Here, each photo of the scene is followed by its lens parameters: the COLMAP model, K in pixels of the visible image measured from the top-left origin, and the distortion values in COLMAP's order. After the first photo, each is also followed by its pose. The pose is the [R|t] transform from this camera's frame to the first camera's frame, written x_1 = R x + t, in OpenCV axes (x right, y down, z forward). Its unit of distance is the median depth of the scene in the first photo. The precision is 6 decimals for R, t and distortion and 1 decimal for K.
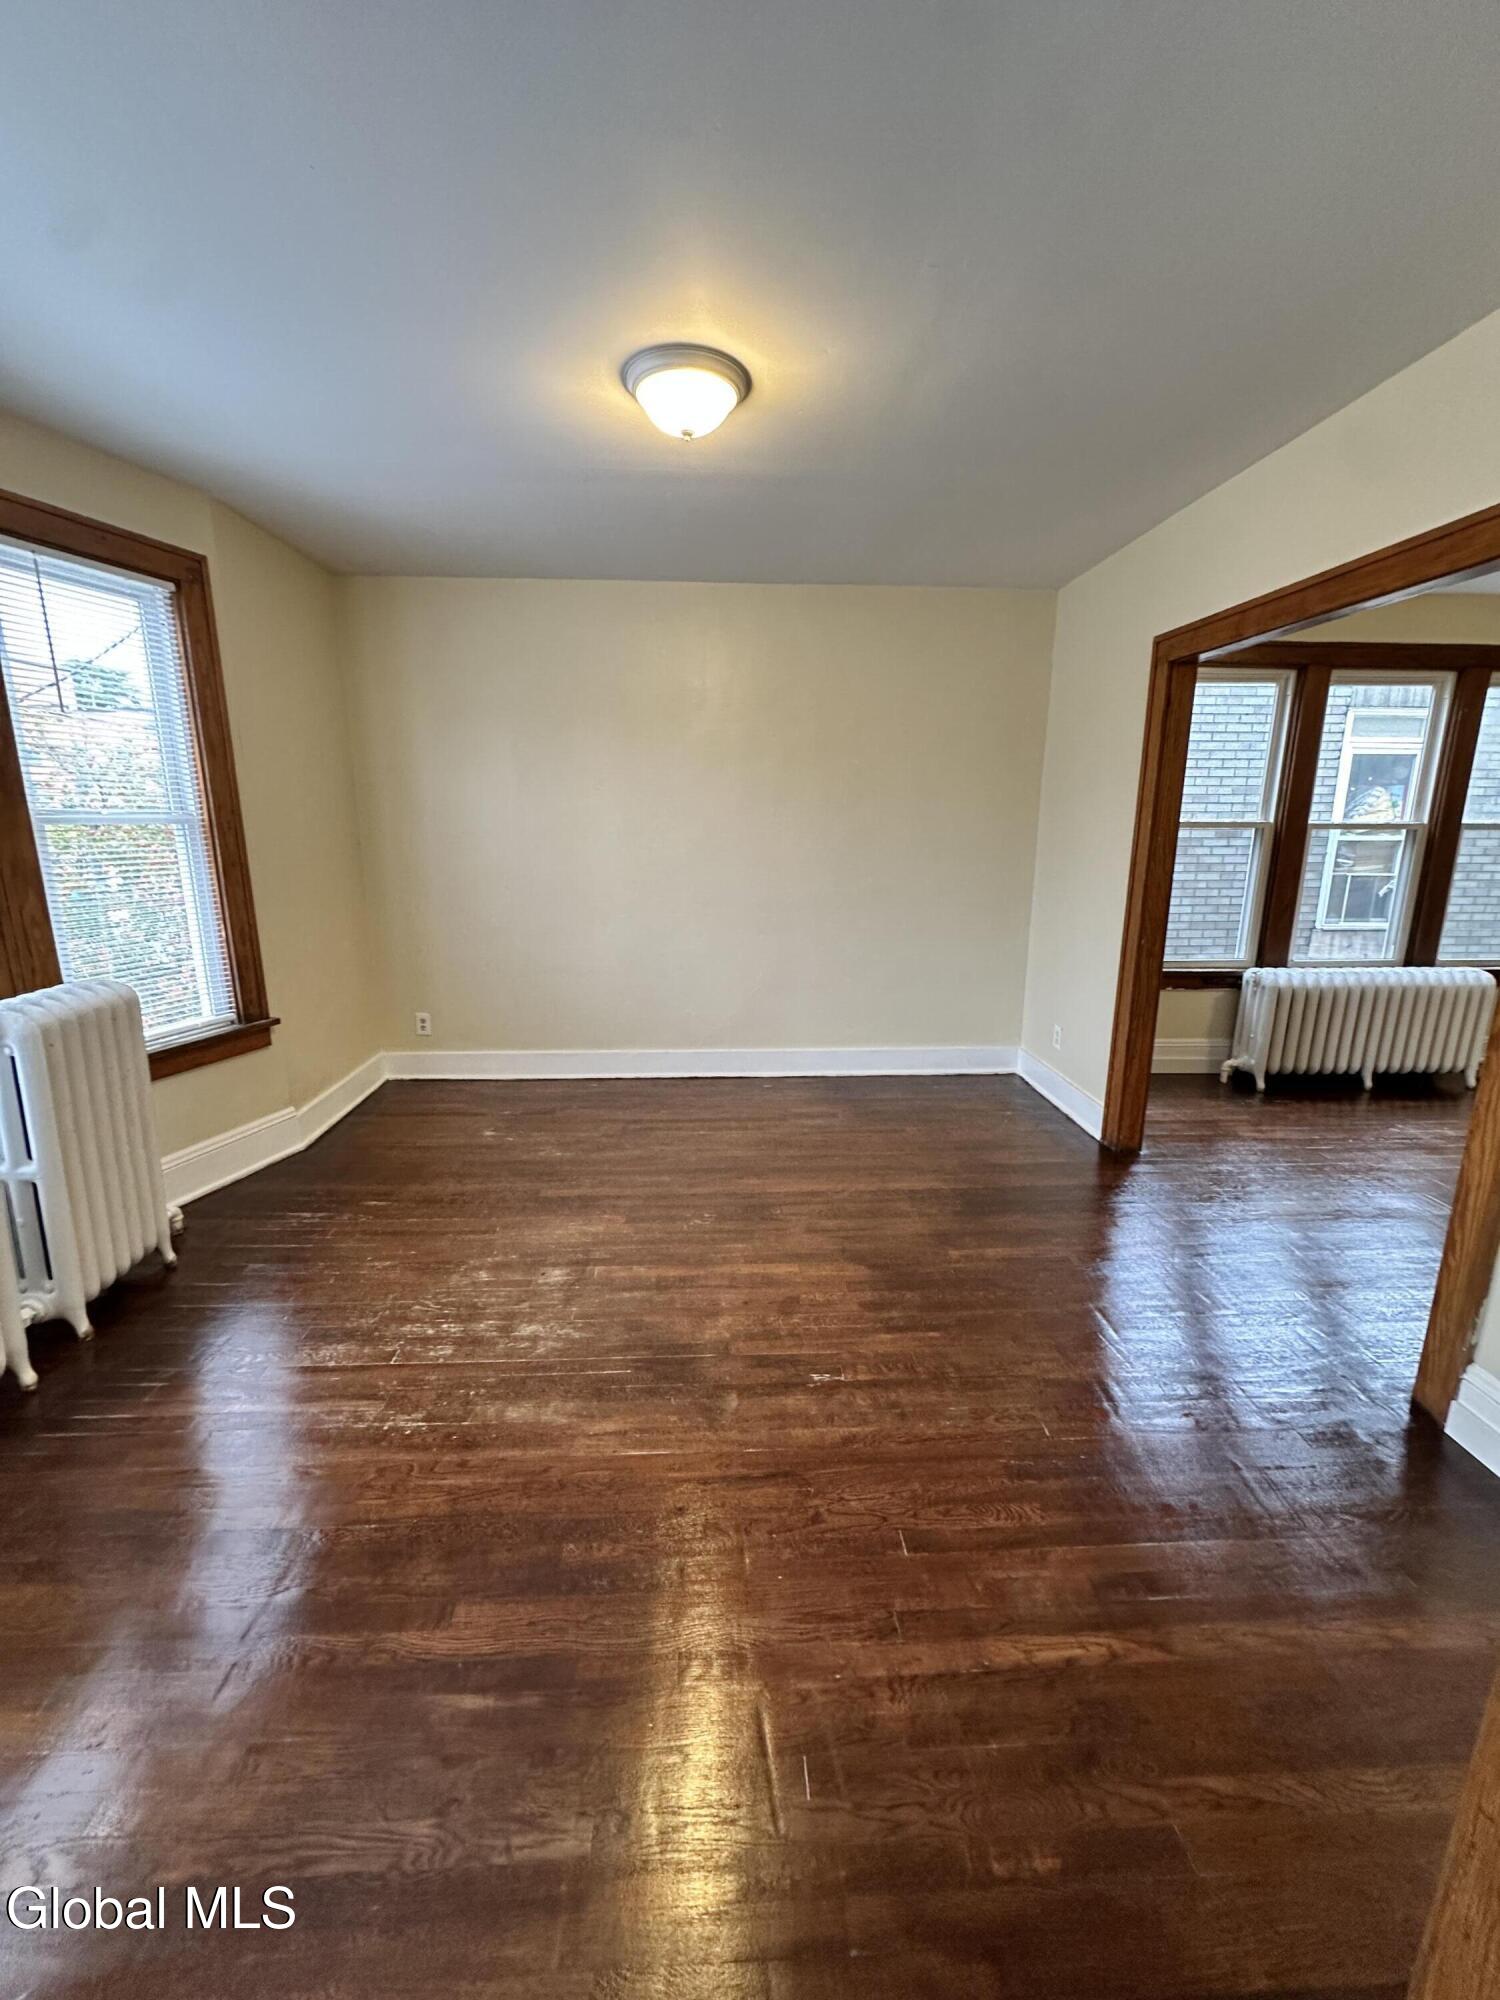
lens RADIAL K [[795.5, 0, 748.8], [0, 795.5, 999.3], [0, 0, 1]] dist [-0.003693, 0.001012]
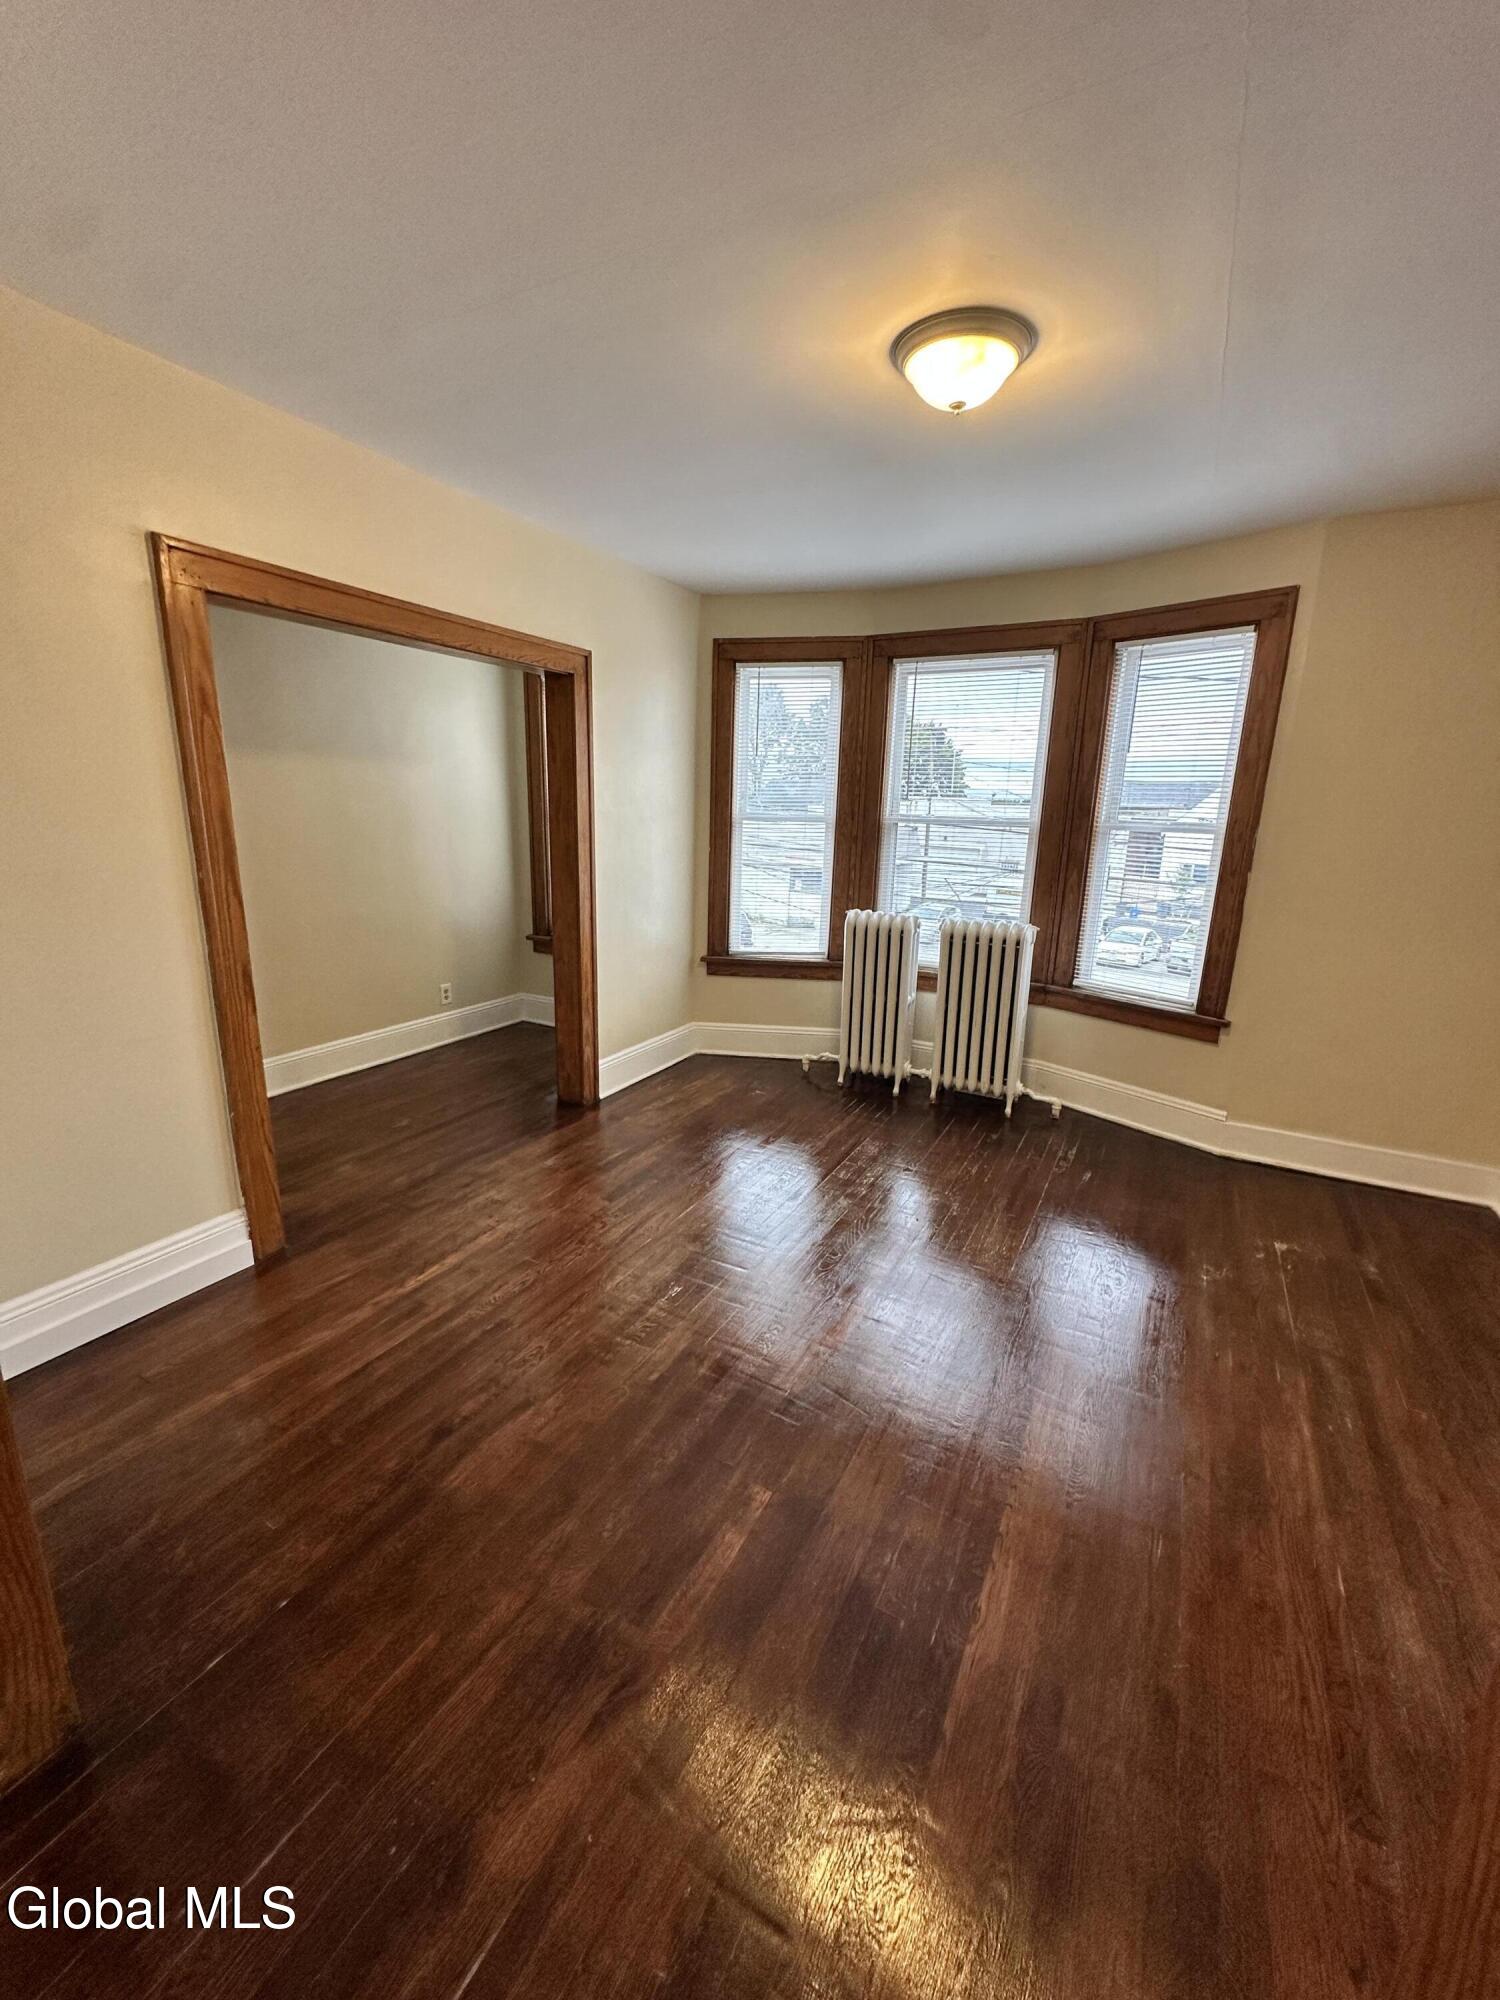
lens RADIAL K [[795.5, 0, 748.8], [0, 795.5, 999.3], [0, 0, 1]] dist [-0.003693, 0.001012]
pose [[-0.520203, 0.186128, -0.833514, 0.852826], [-0.217319, 0.914989, 0.339952, -0.316902], [0.825930, 0.357983, -0.435531, 1.316432]]
